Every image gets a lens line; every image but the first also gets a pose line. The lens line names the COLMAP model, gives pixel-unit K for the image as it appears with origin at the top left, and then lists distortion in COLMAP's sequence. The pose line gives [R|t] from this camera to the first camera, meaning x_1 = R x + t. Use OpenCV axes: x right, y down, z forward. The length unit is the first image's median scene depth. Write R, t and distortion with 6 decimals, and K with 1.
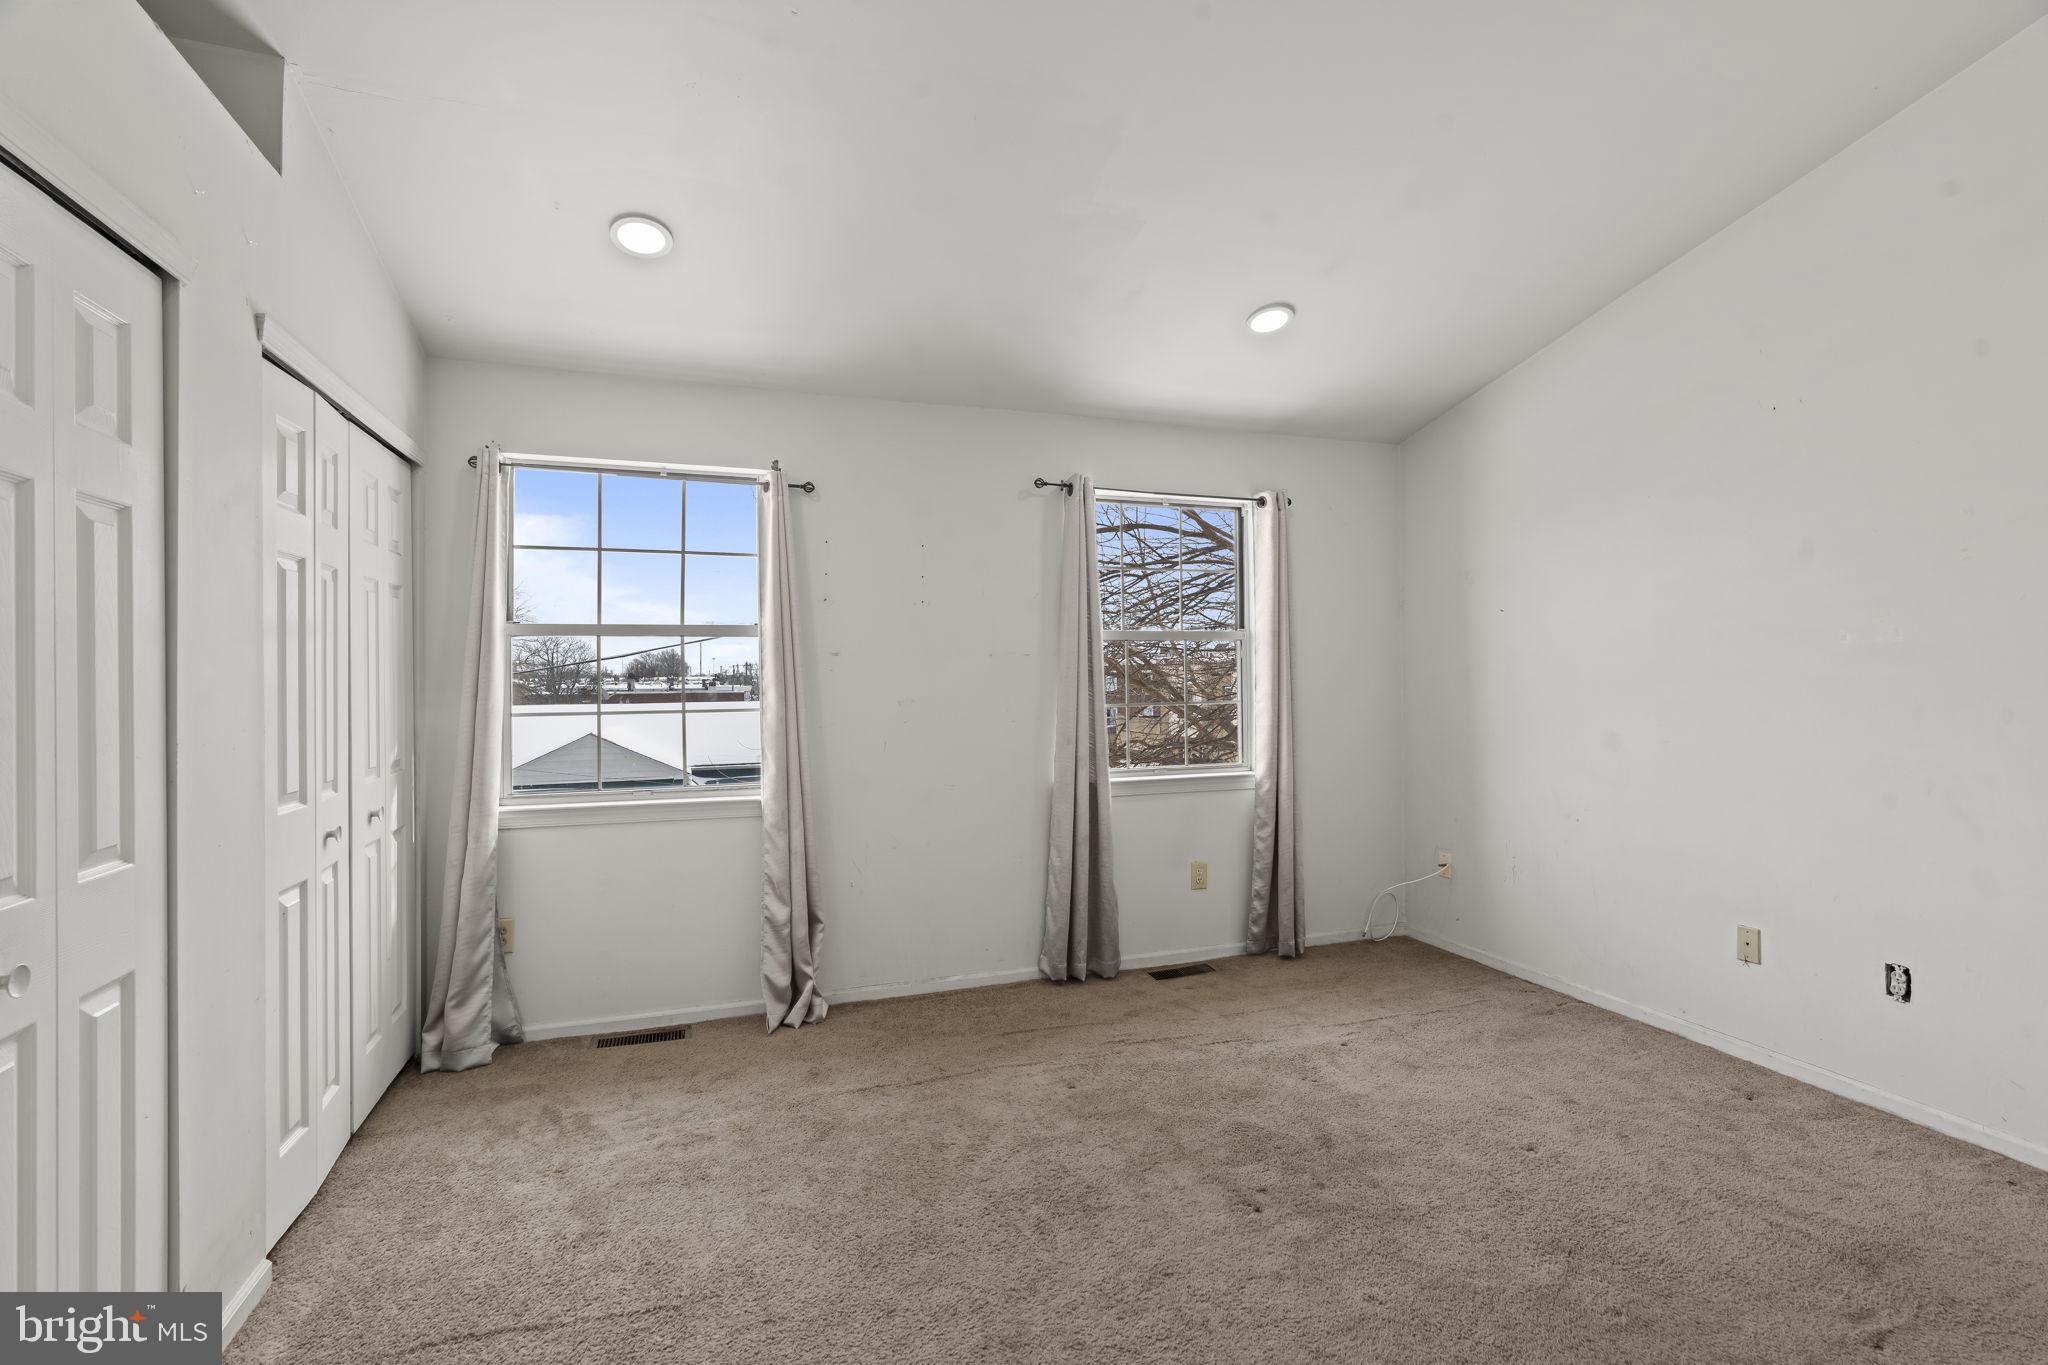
lens RADIAL K [[943.6, 0, 1032.0], [0, 943.6, 667.5], [0, 0, 1]] dist [-0.000570, 0.000242]
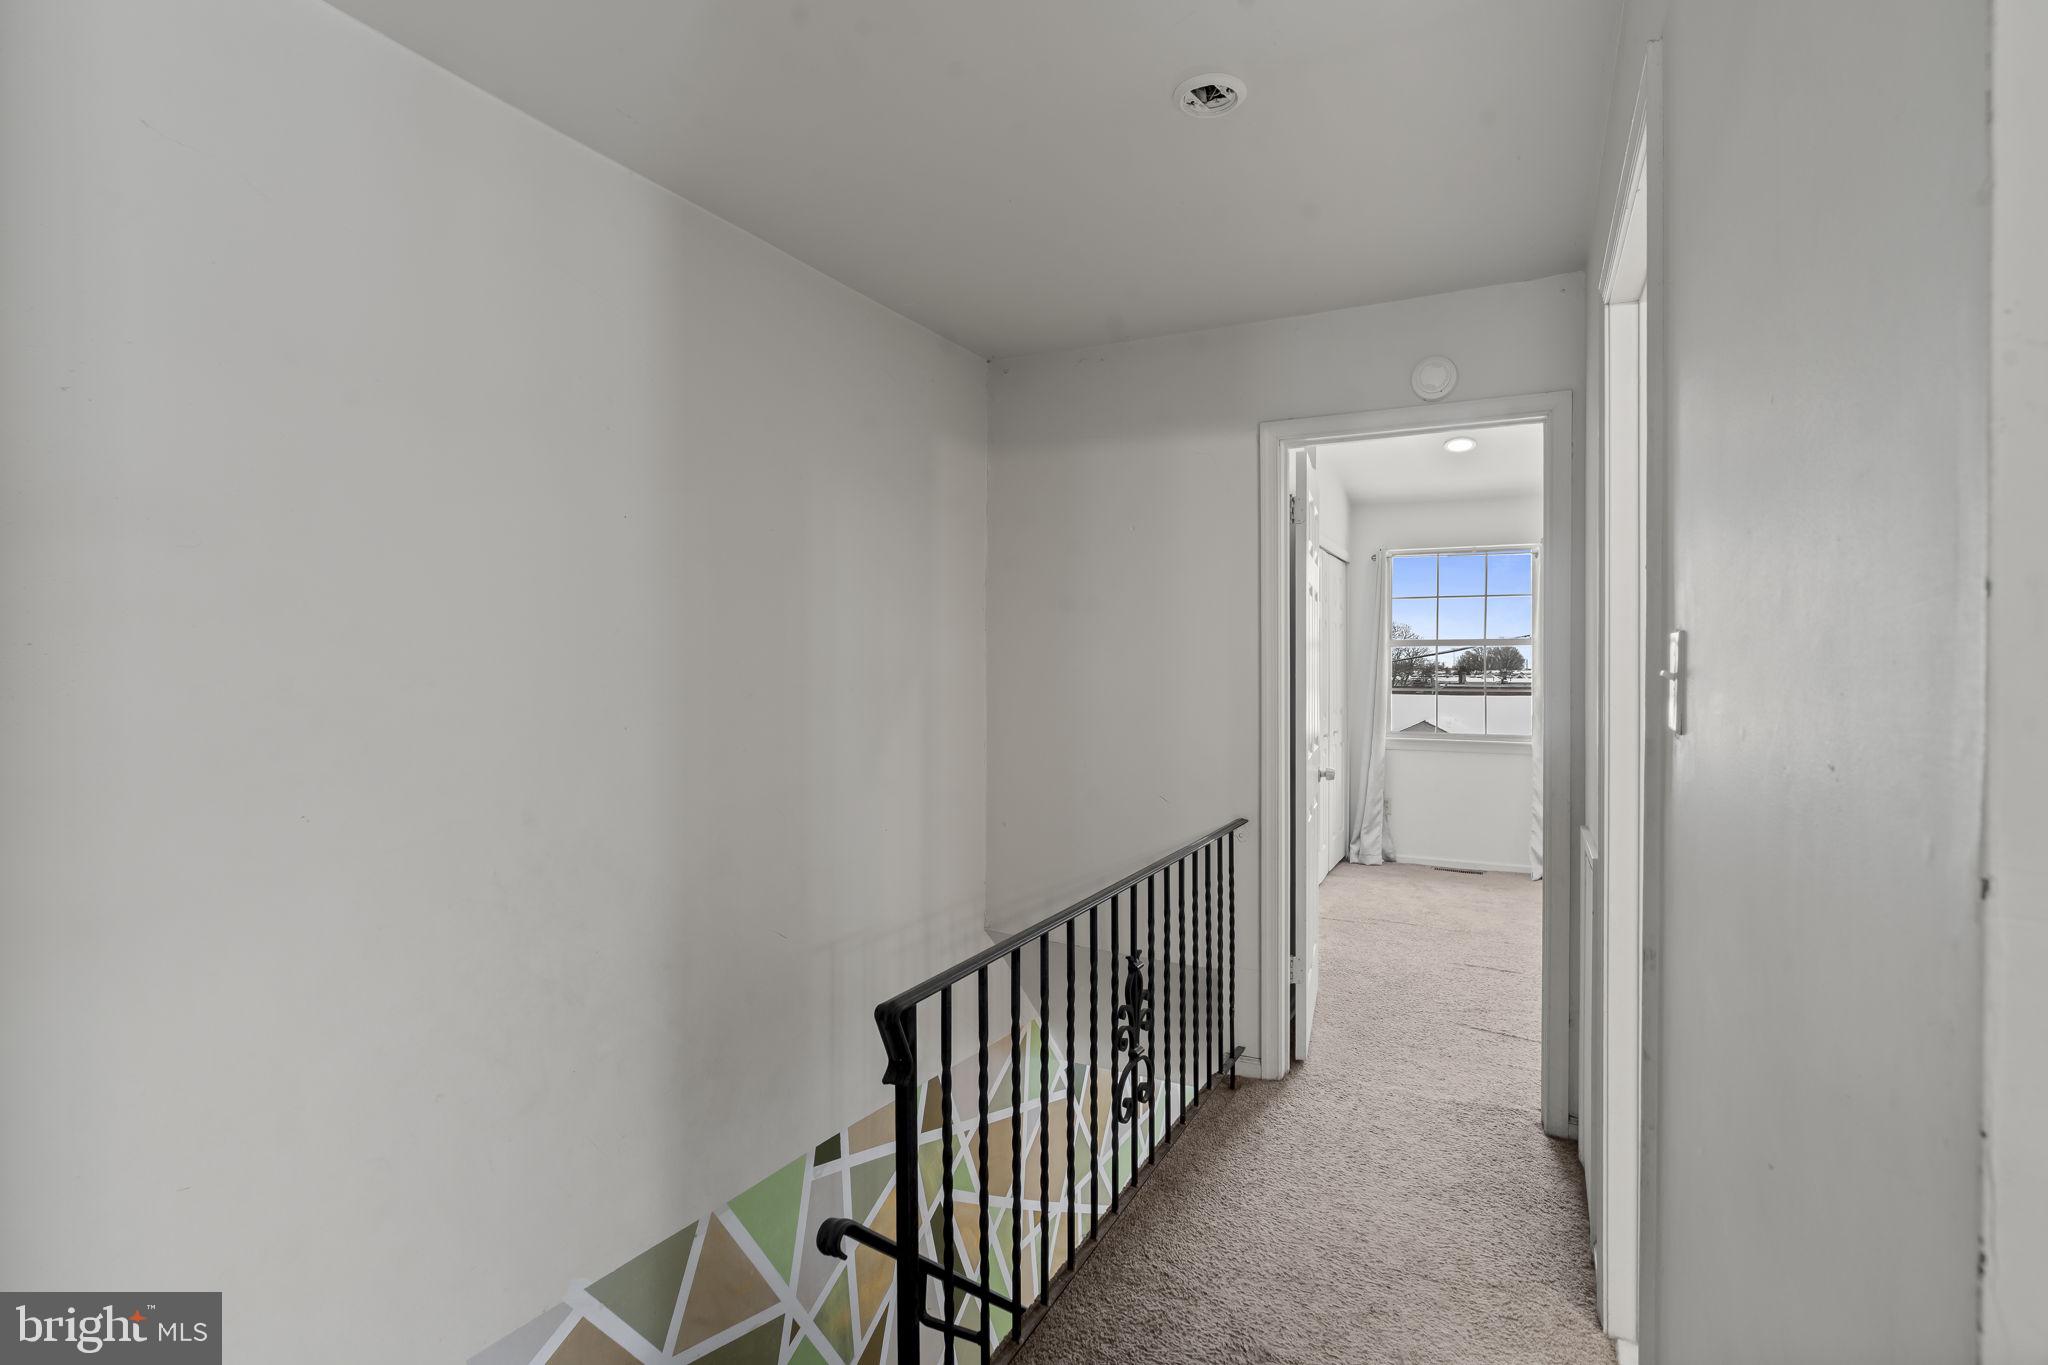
lens RADIAL K [[986.9, 0, 1024.0], [0, 986.9, 682.5], [0, 0, 1]] dist [-0.028511, -0.000010]
pose [[0.680260, 0.014731, -0.732823, 0.378257], [0.002022, 0.999757, 0.021974, -0.008747], [0.732968, -0.016429, 0.680064, -0.850580]]
